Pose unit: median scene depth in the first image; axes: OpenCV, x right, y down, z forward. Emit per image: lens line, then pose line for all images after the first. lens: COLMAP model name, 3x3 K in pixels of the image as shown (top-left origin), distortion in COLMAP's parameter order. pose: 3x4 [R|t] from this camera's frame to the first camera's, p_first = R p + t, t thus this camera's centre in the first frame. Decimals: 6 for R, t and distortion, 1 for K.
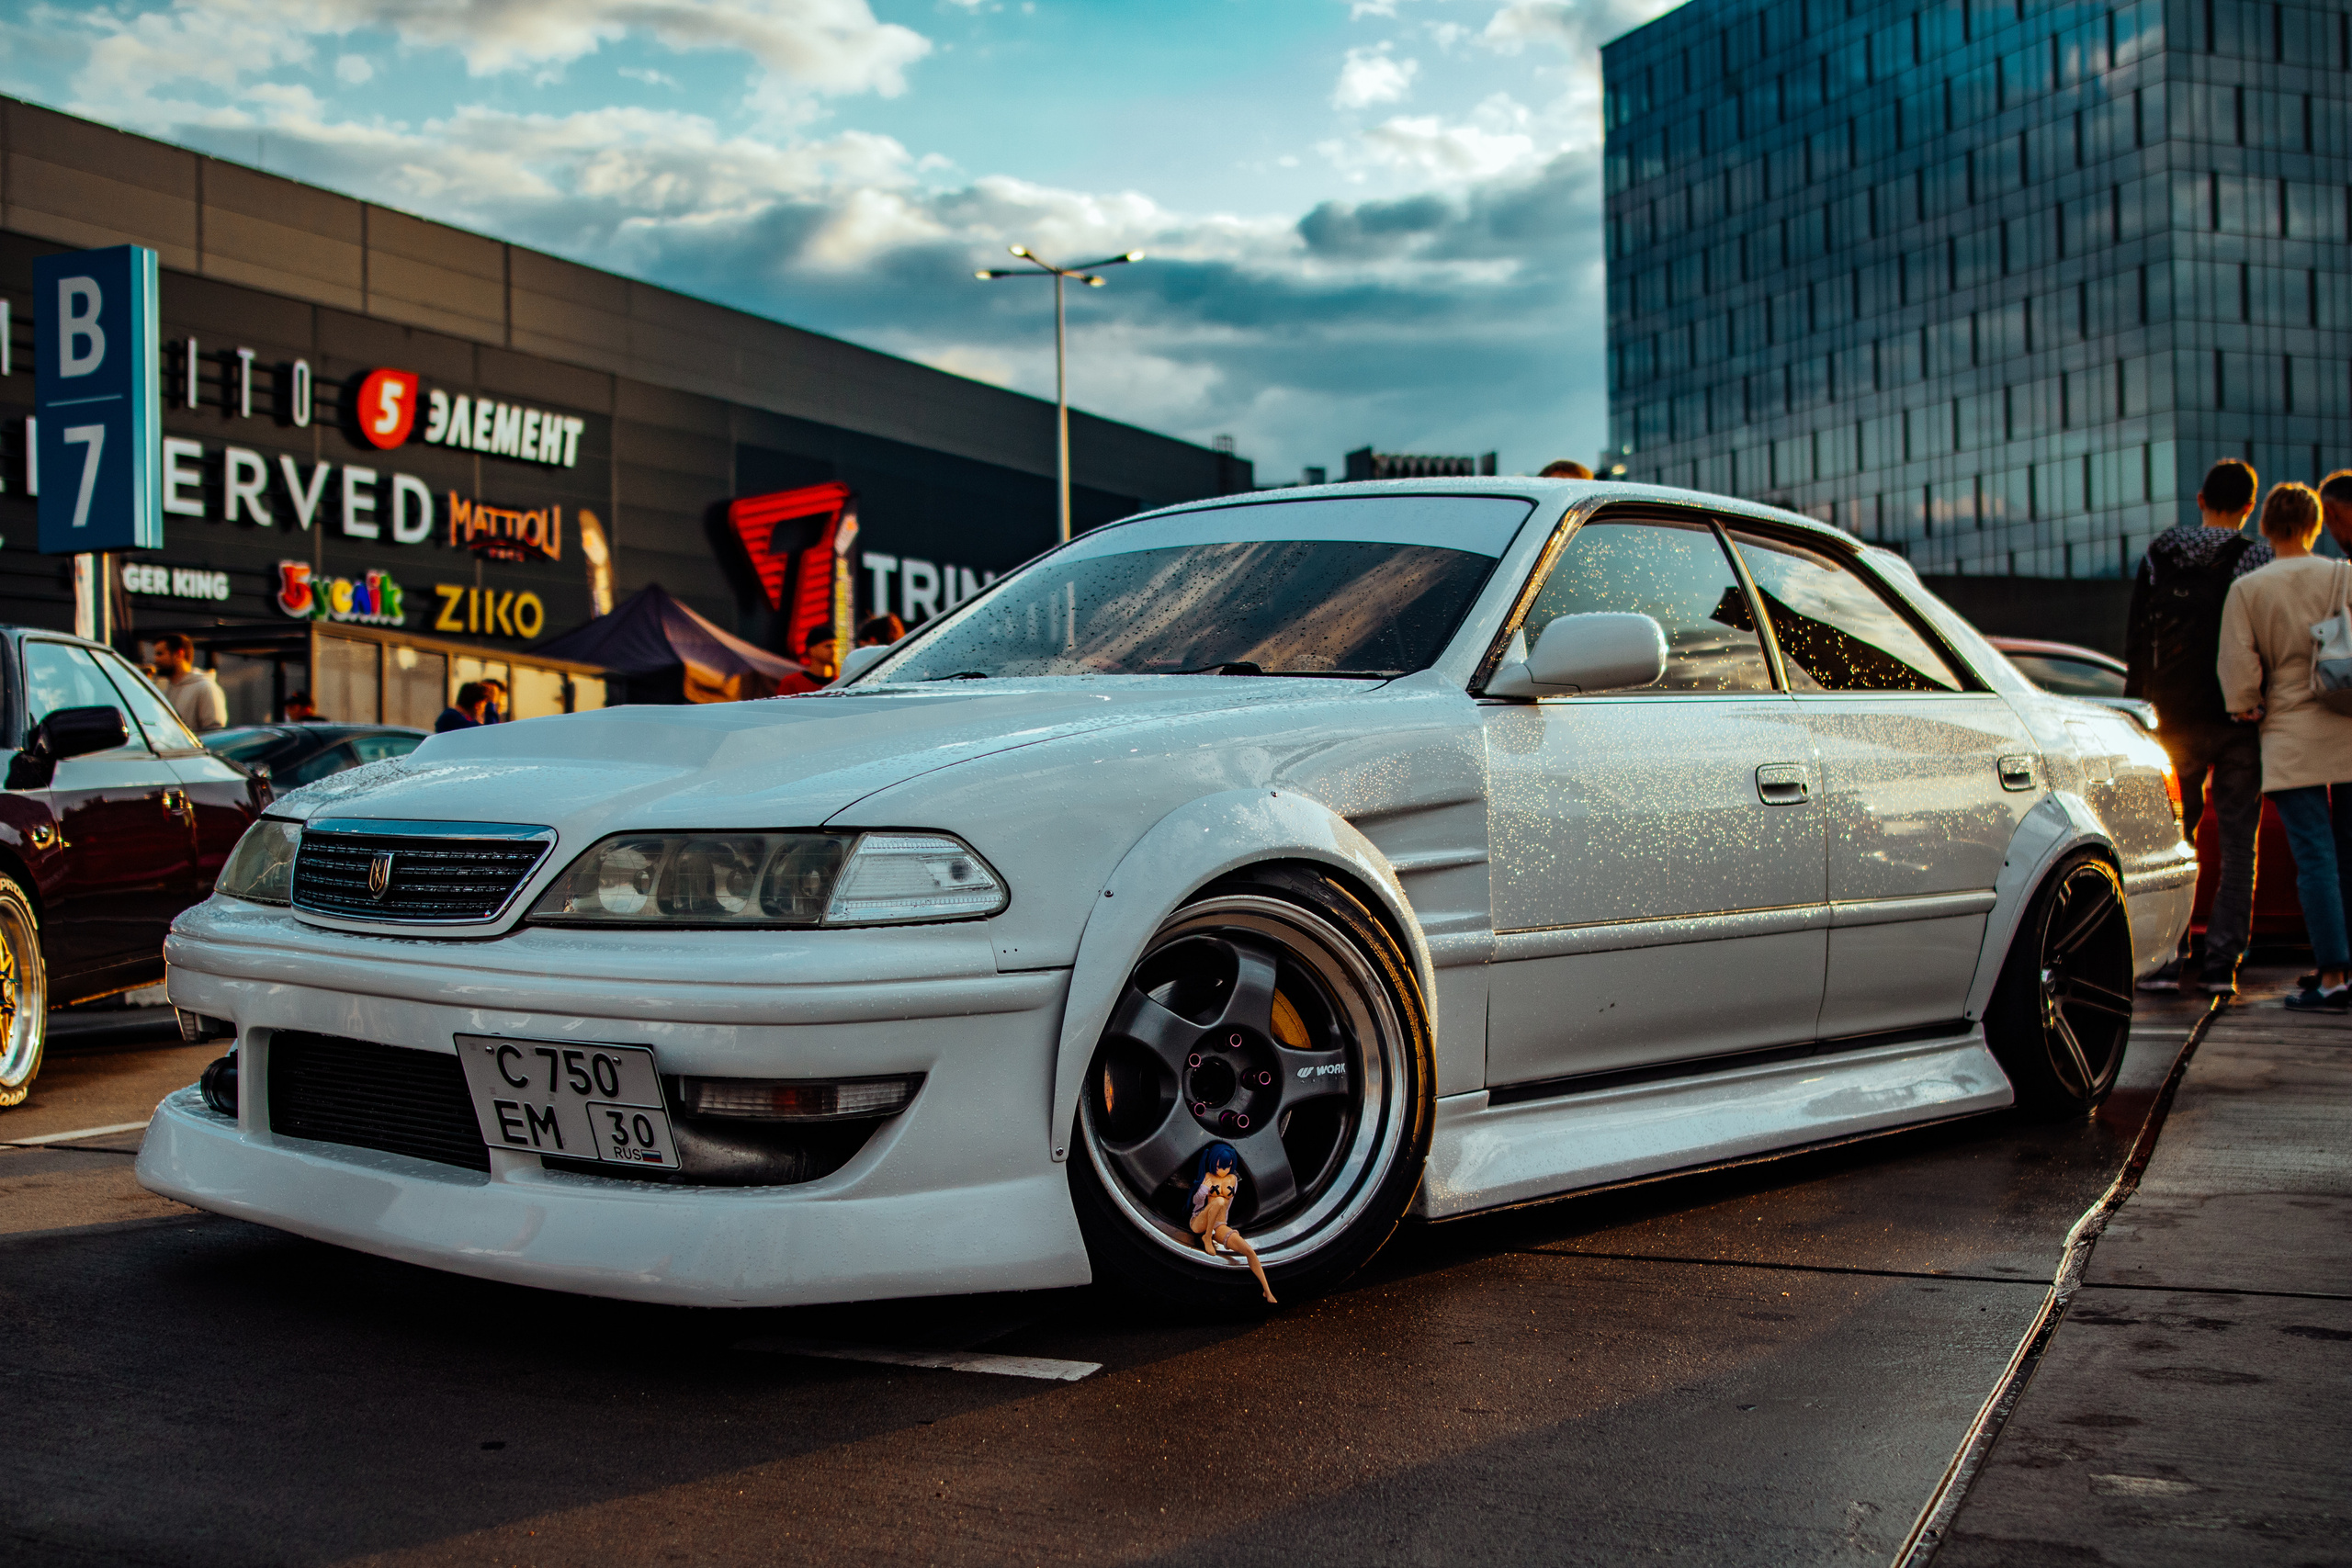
lens RADIAL K [[2624.2, 0, 1176.0], [0, 2624.2, 784.0], [0, 0, 1]] dist [-0.060943, 0.002587]
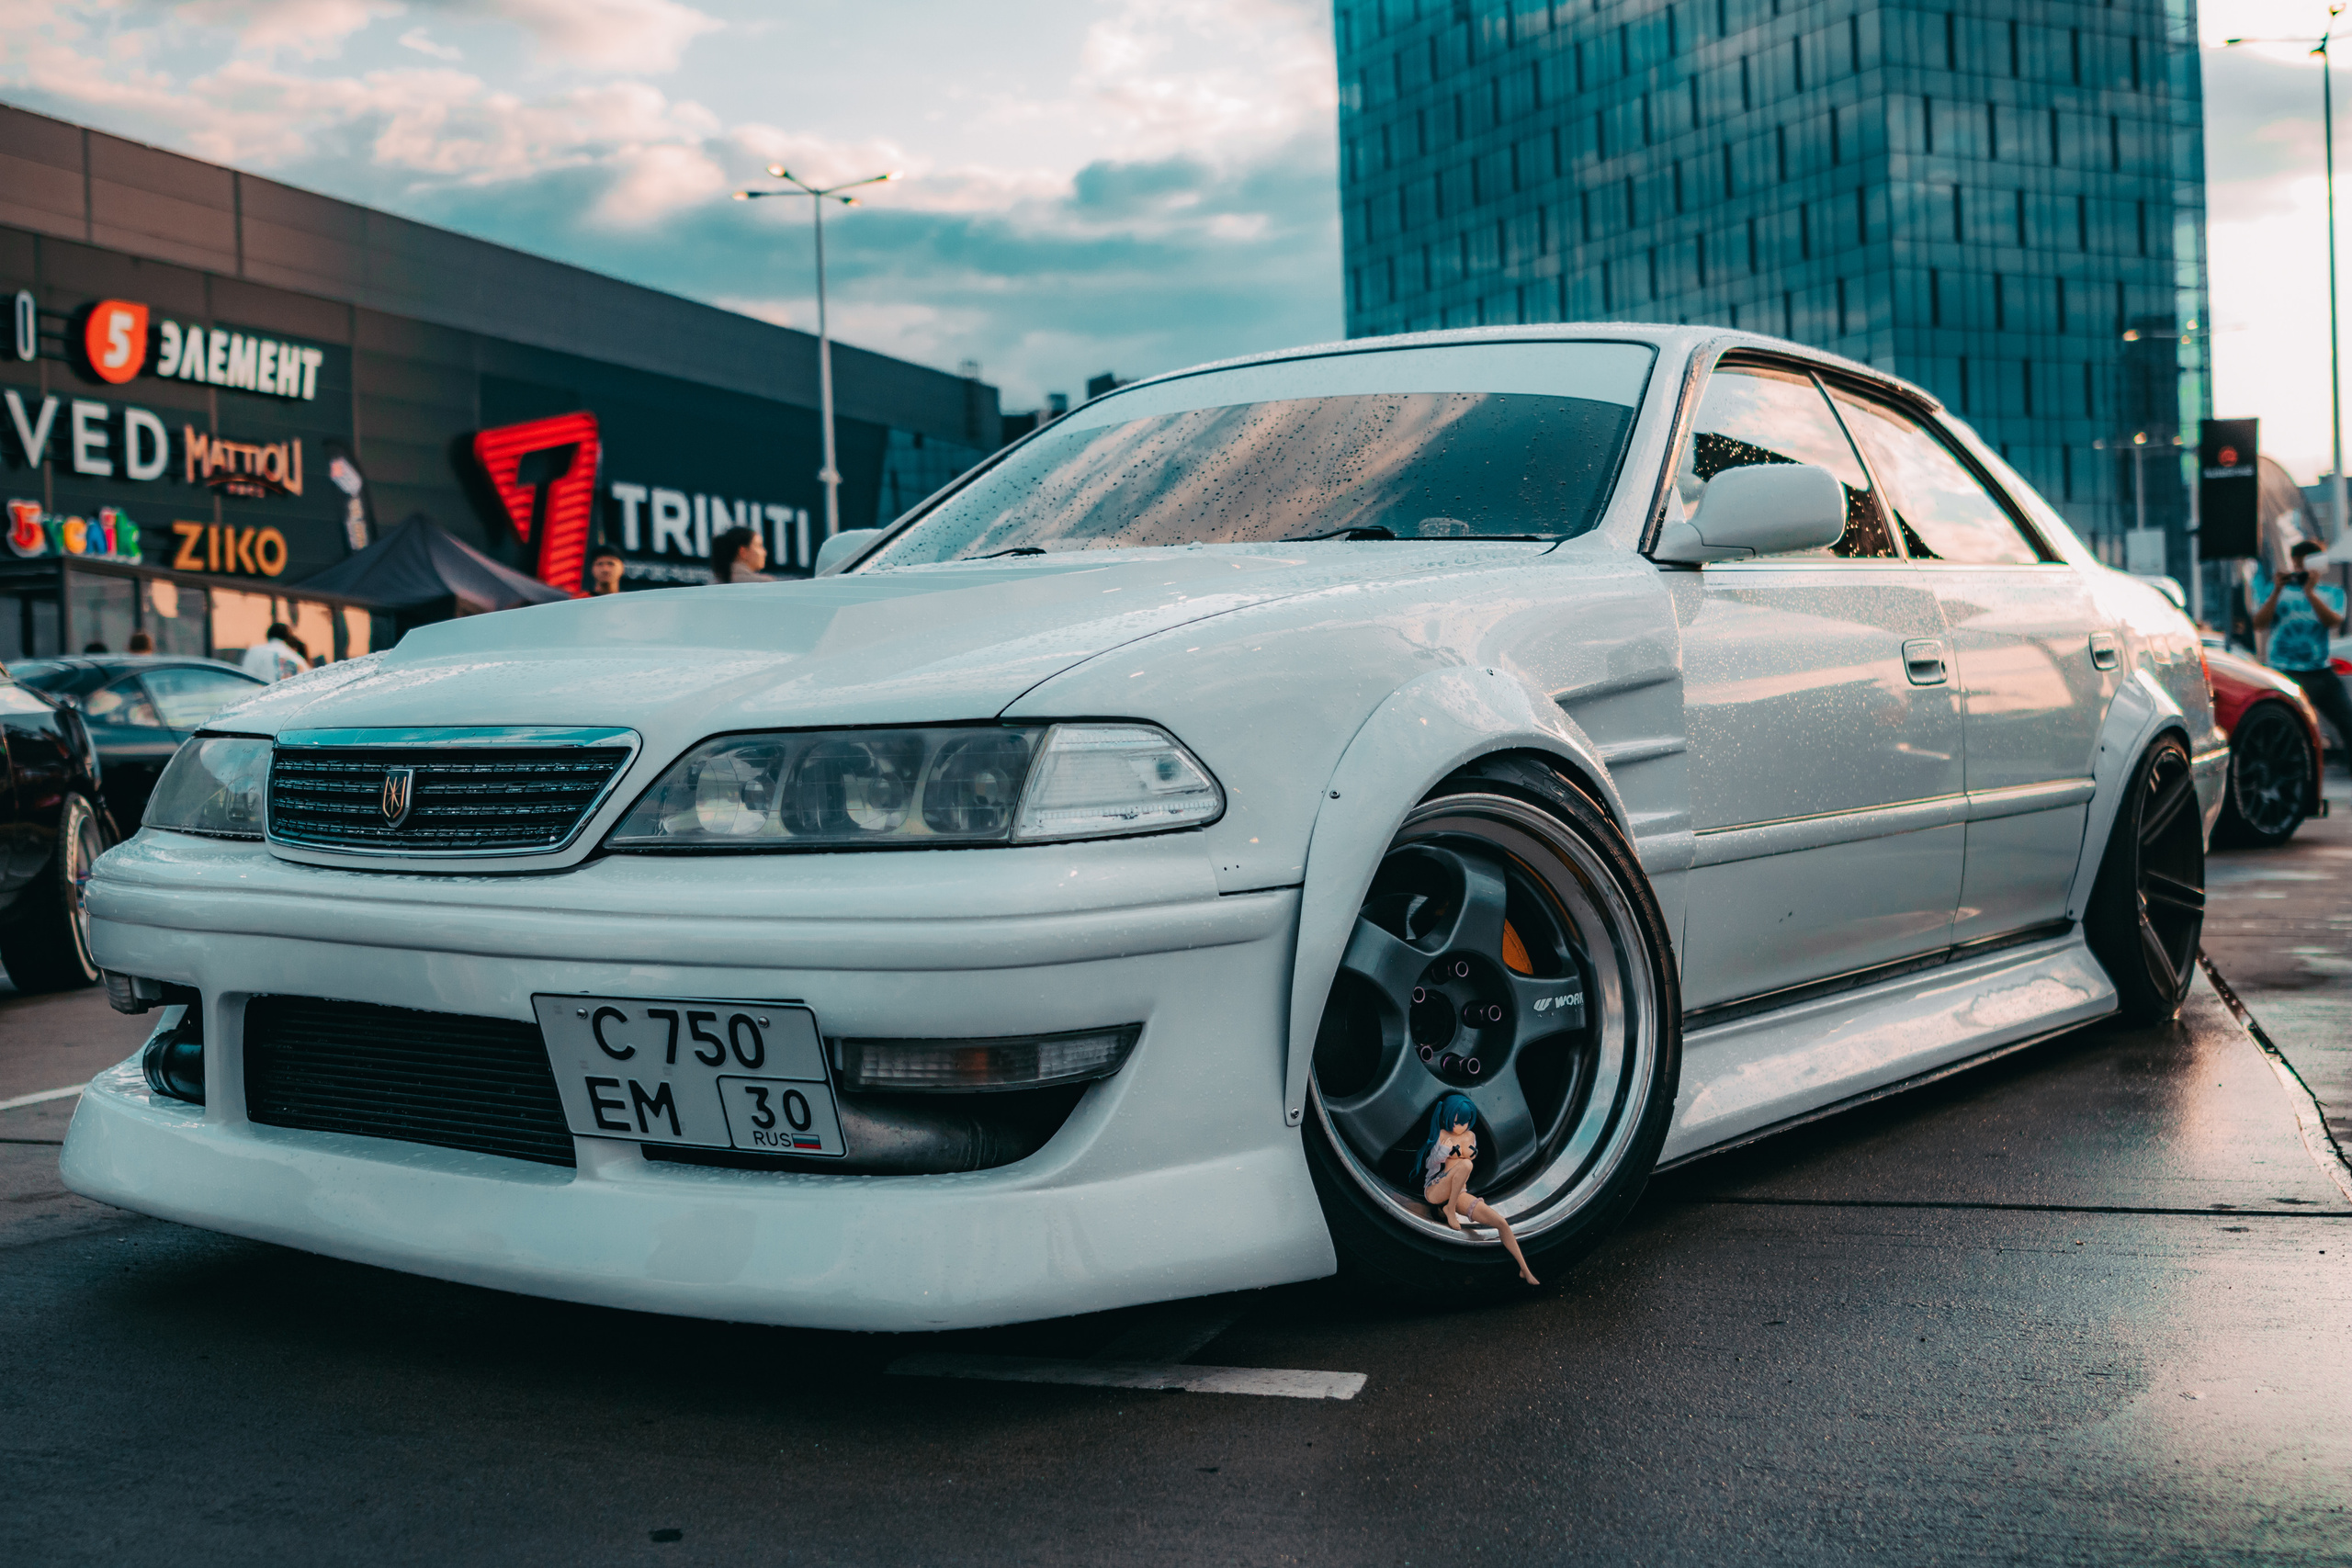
lens RADIAL K [[2592.9, 0, 1176.0], [0, 2592.9, 784.0], [0, 0, 1]] dist [-0.067617, 0.024399]
pose [[0.995049, -0.024787, 0.096245, -0.141330], [0.021960, 0.999299, 0.030322, 0.012203], [-0.096929, -0.028059, 0.994896, 0.191364]]
